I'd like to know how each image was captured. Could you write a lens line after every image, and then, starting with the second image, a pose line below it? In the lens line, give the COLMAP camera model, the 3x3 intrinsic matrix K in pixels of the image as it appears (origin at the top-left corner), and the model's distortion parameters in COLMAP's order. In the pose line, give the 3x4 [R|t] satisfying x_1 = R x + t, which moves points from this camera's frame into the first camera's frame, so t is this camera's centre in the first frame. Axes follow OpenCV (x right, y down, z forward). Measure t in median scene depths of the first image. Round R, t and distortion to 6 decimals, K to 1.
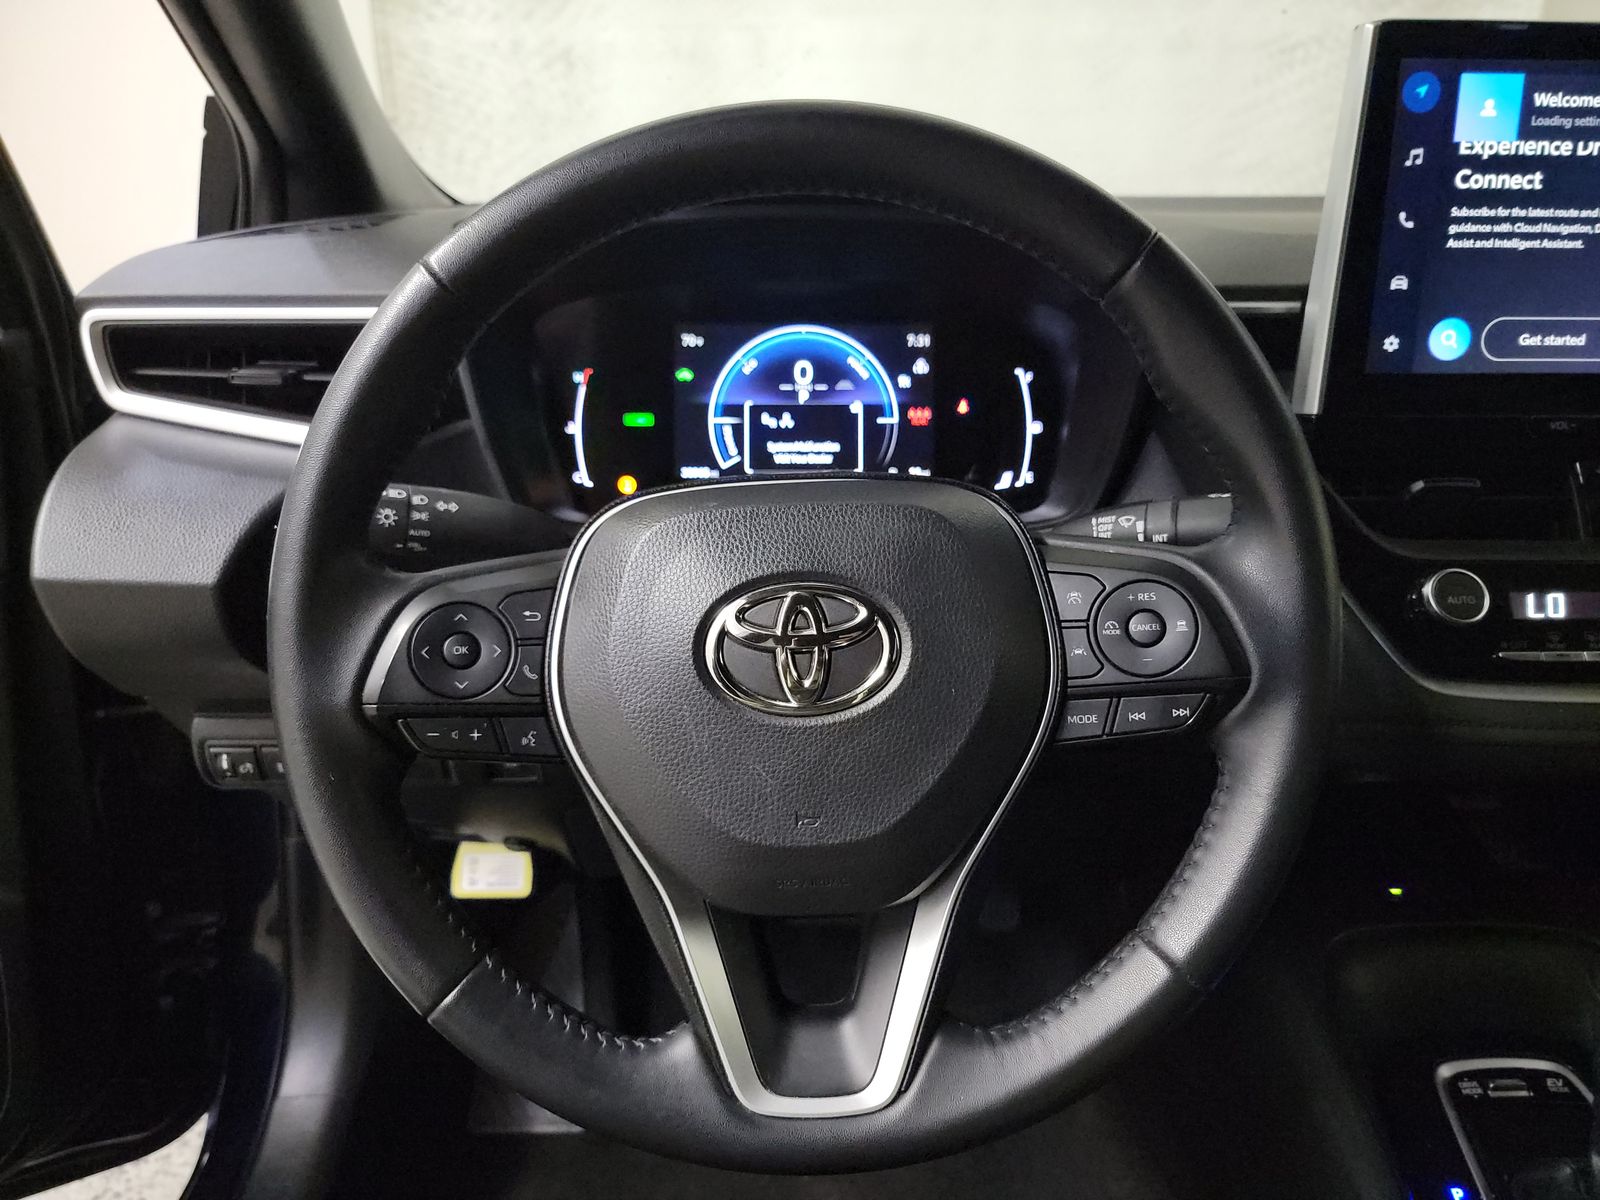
lens RADIAL K [[1105.1, 0, 793.0], [0, 1105.1, 607.3], [0, 0, 1]] dist [0.063810, -0.056198]
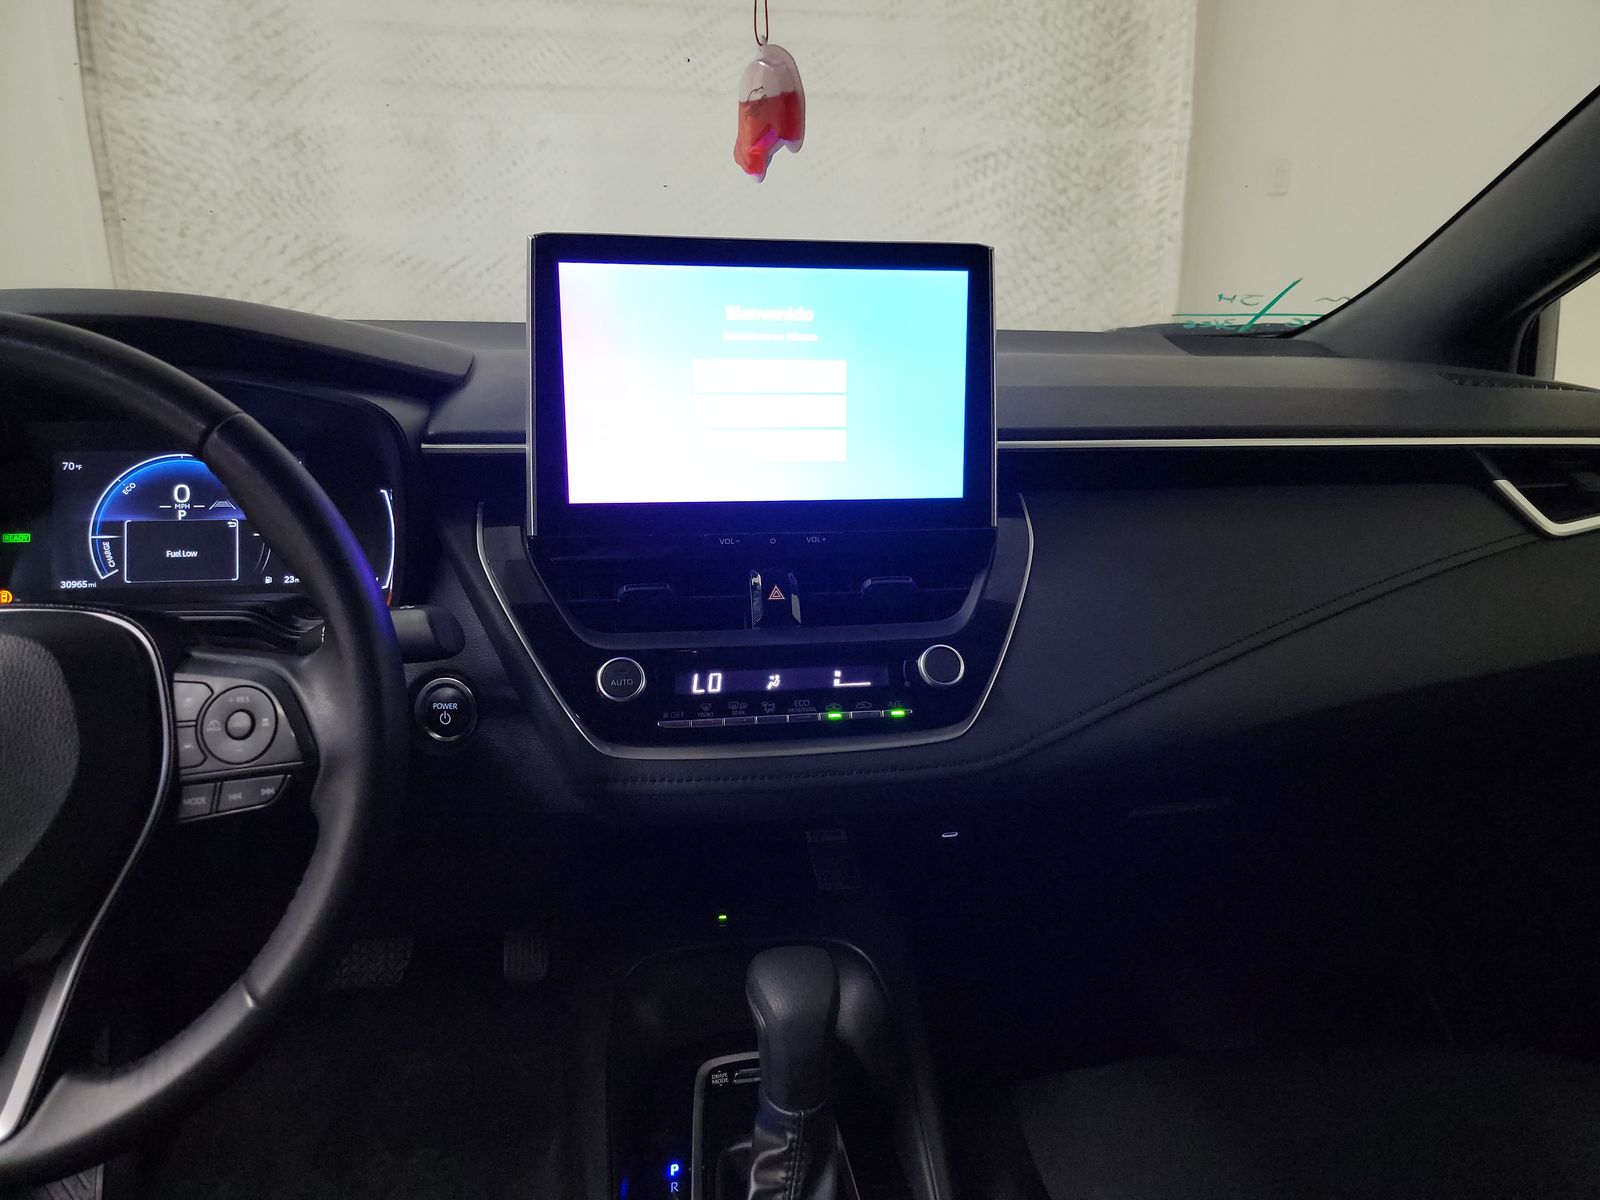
lens RADIAL K [[1105.1, 0, 801.6], [0, 1105.1, 596.9], [0, 0, 1]] dist [0.063810, -0.056198]
pose [[0.987781, -0.028070, 0.153299, 0.517995], [0.037585, 0.997519, -0.059525, -0.017943], [-0.151248, 0.064559, 0.986385, -0.239375]]
